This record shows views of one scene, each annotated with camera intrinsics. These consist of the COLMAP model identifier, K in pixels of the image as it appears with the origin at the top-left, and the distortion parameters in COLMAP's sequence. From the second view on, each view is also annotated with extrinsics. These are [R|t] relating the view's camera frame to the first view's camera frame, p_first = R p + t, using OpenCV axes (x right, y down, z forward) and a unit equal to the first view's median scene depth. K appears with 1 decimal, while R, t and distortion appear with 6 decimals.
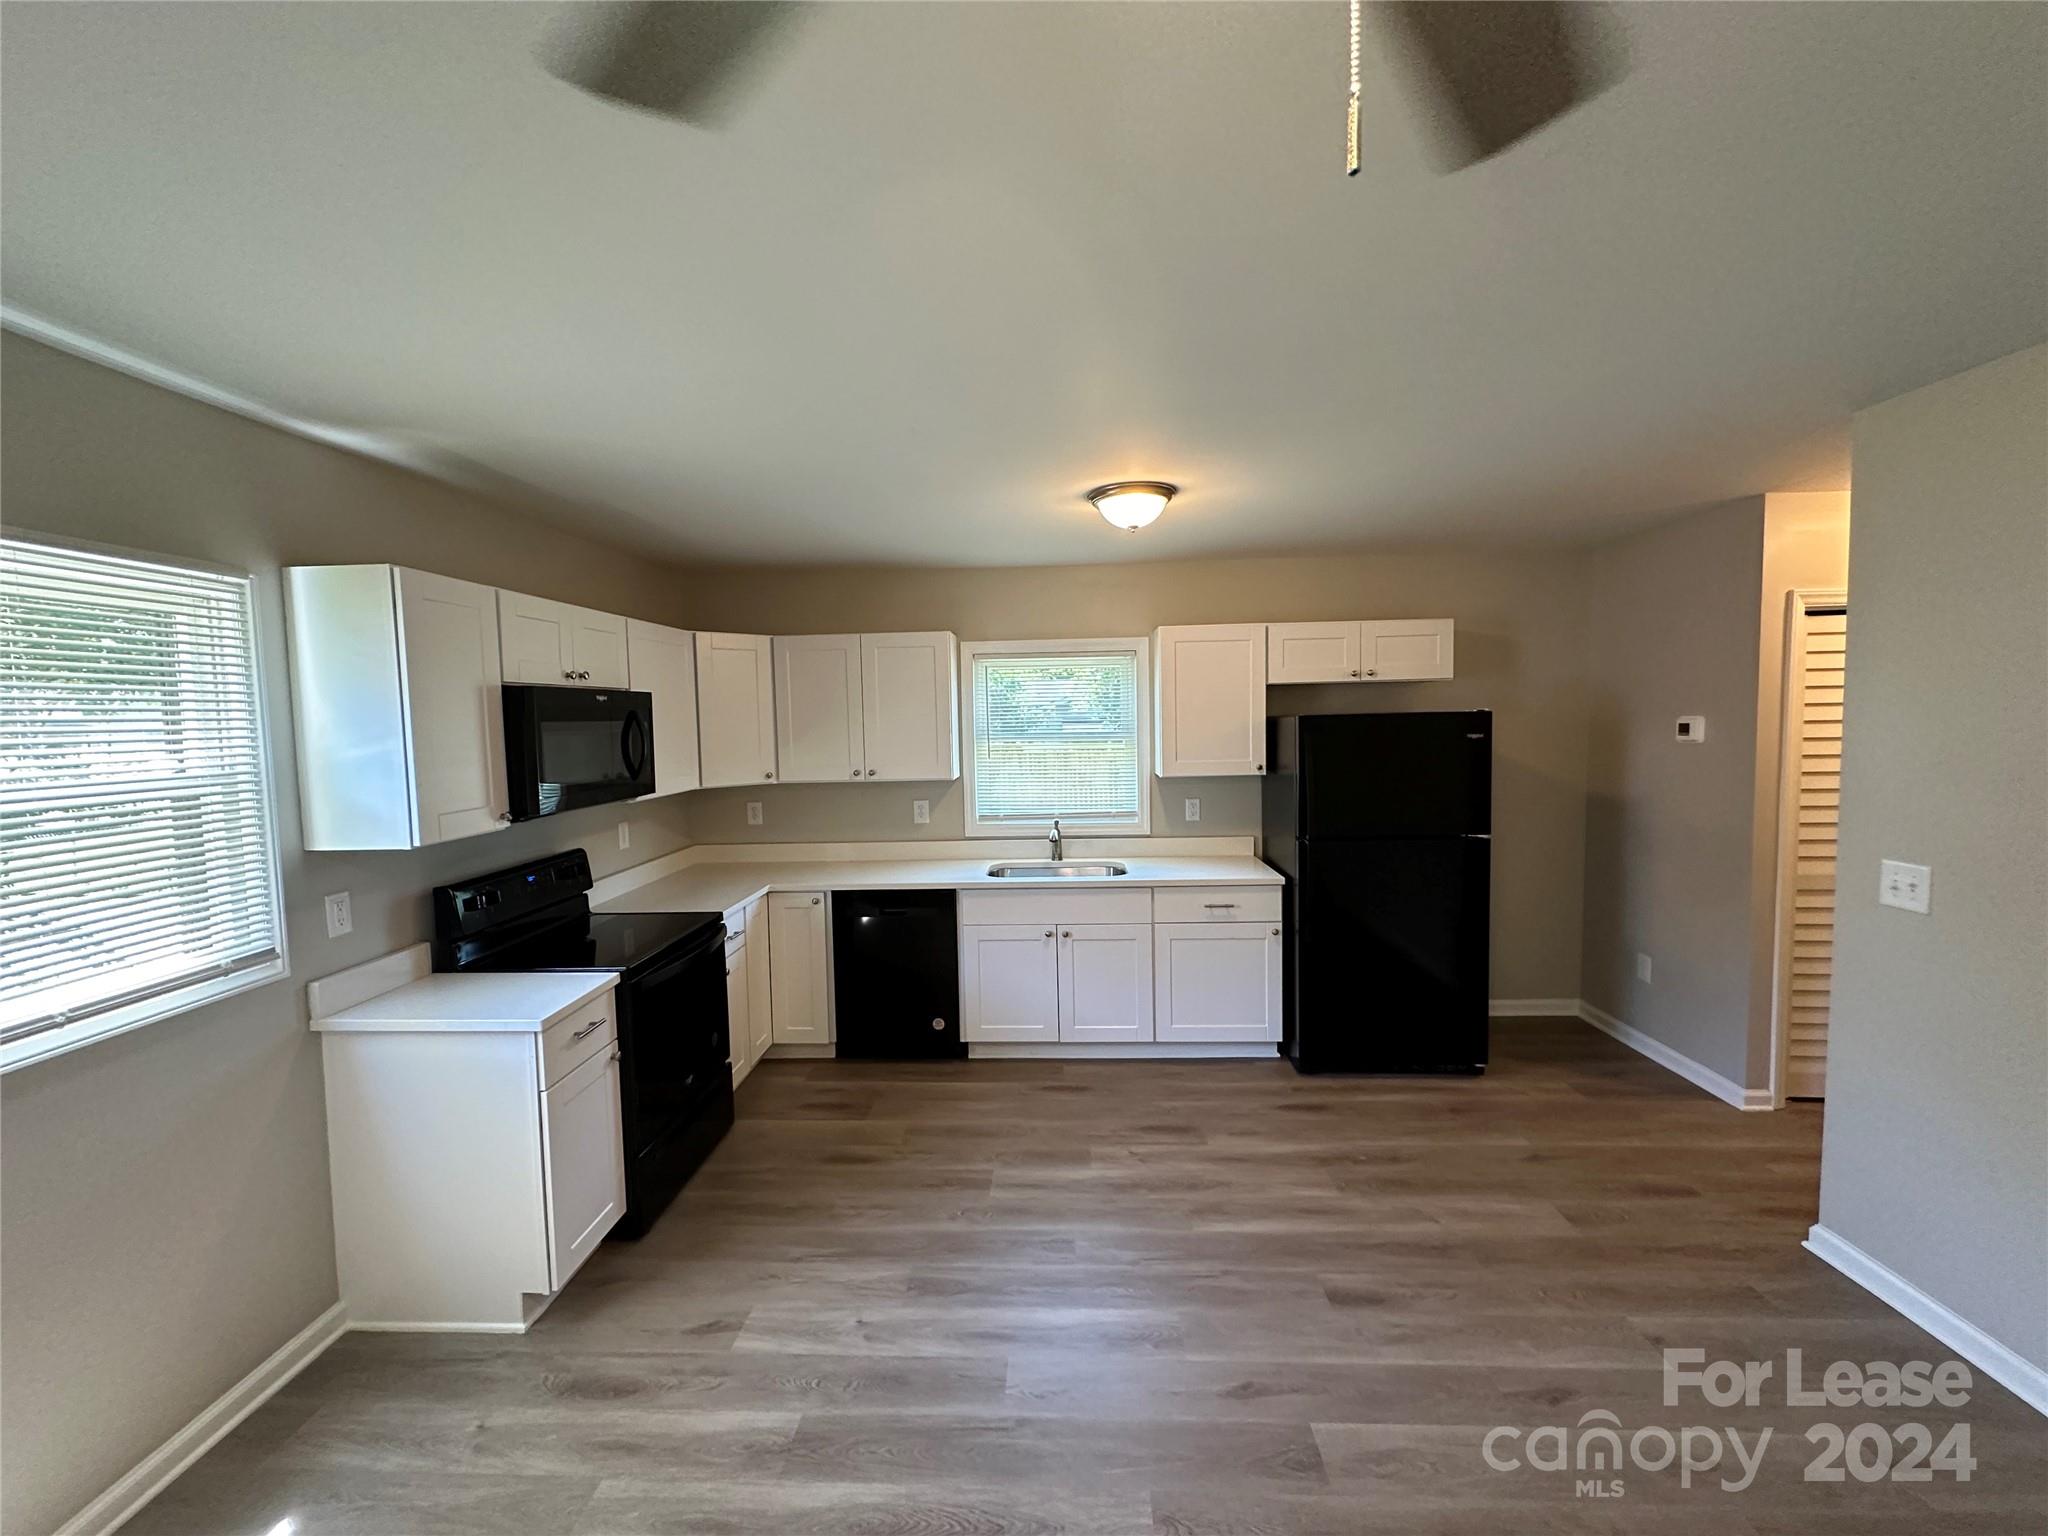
lens RADIAL K [[815.4, 0, 1021.6], [0, 815.4, 767.6], [0, 0, 1]] dist [0.000754, 0.000031]
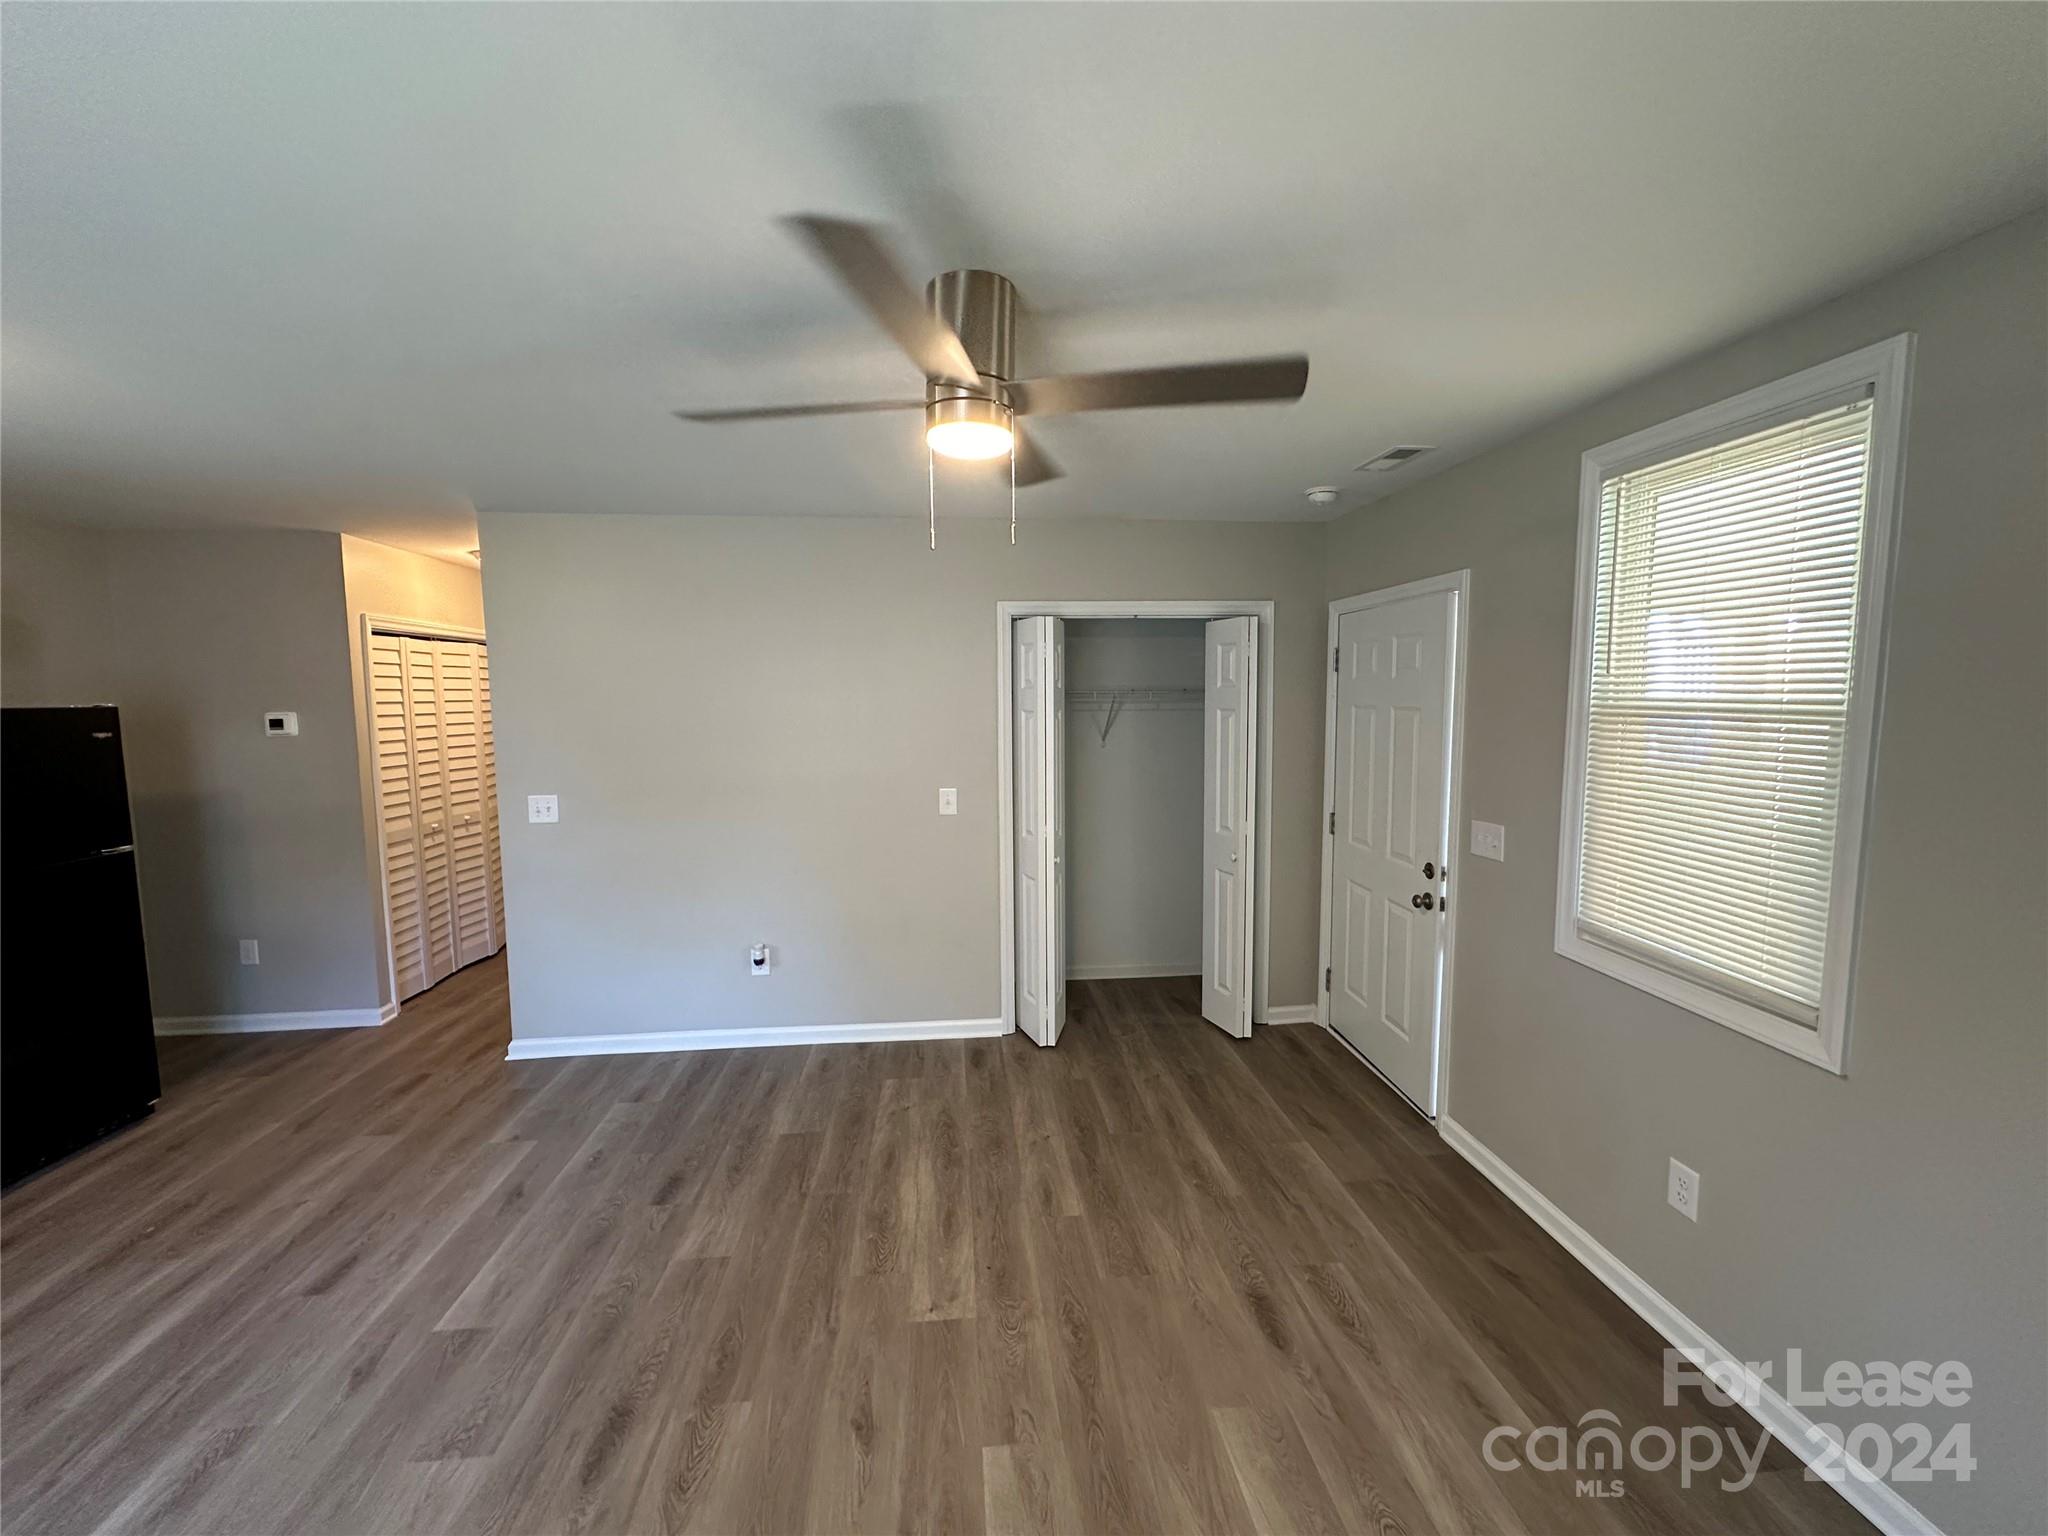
lens RADIAL K [[815.4, 0, 1016.9], [0, 815.4, 767.2], [0, 0, 1]] dist [0.000754, 0.000031]
pose [[-0.132874, -0.066399, 0.988906, -0.558563], [0.074134, 0.994293, 0.076721, 0.001443], [-0.988356, 0.083506, -0.127194, 0.191234]]
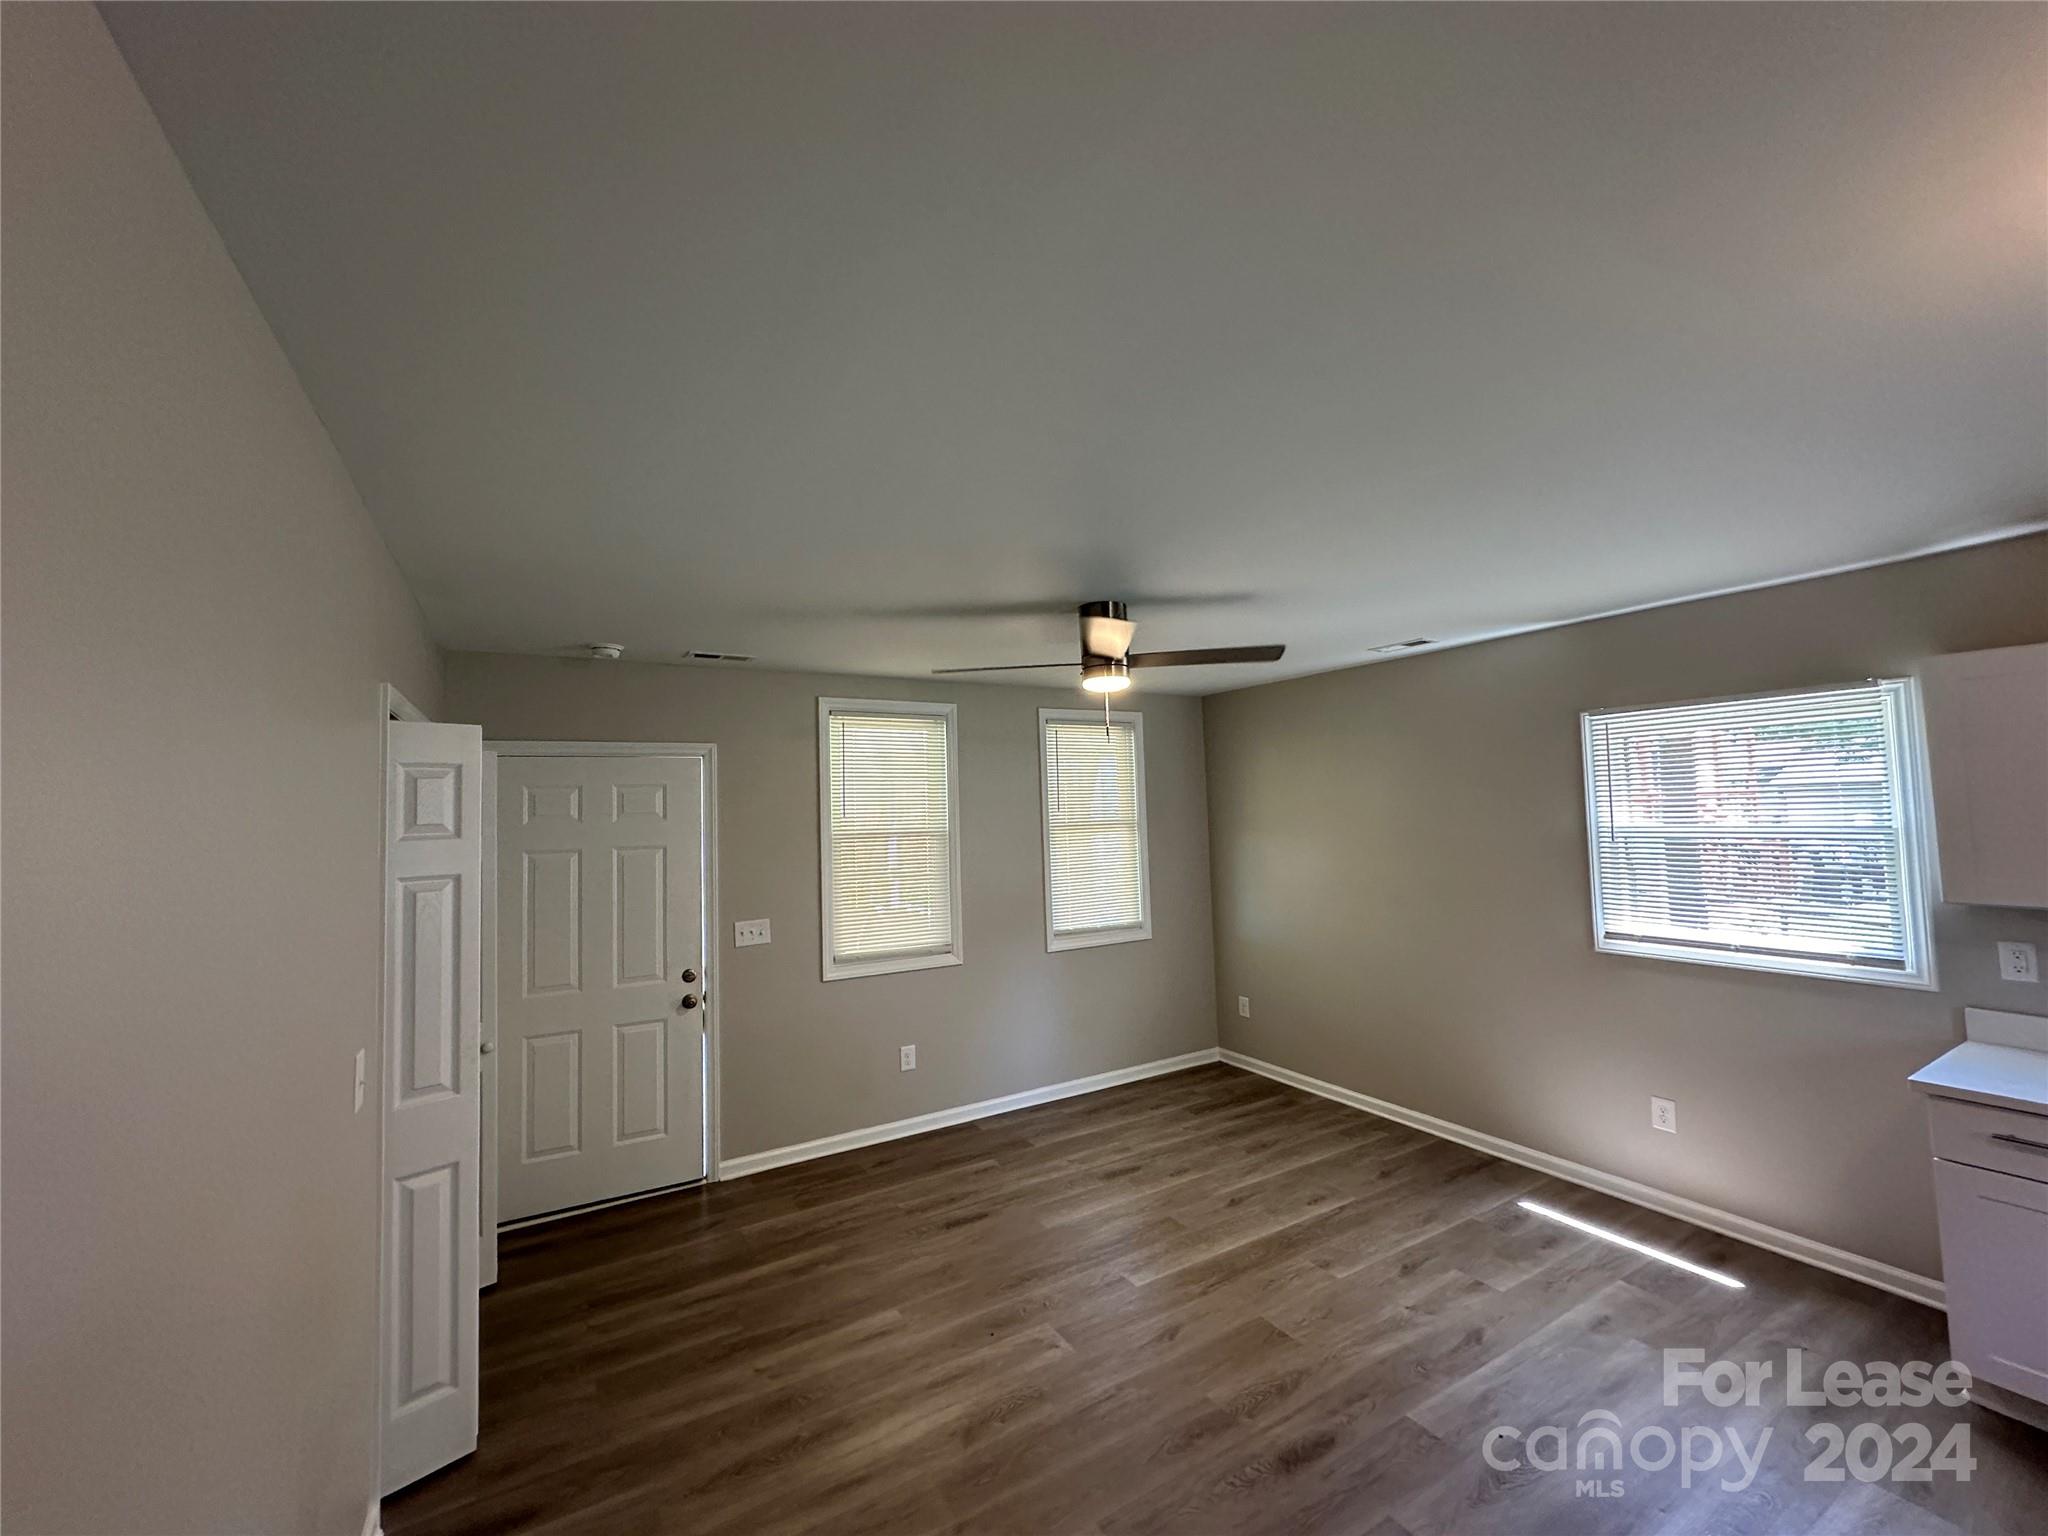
lens RADIAL K [[815.4, 0, 1029.8], [0, 815.4, 760.5], [0, 0, 1]] dist [0.000754, 0.000031]
pose [[-0.835303, 0.014788, -0.549591, 0.710427], [0.014997, 0.999879, 0.004111, -0.091961], [0.549586, -0.004808, -0.835424, 0.969845]]
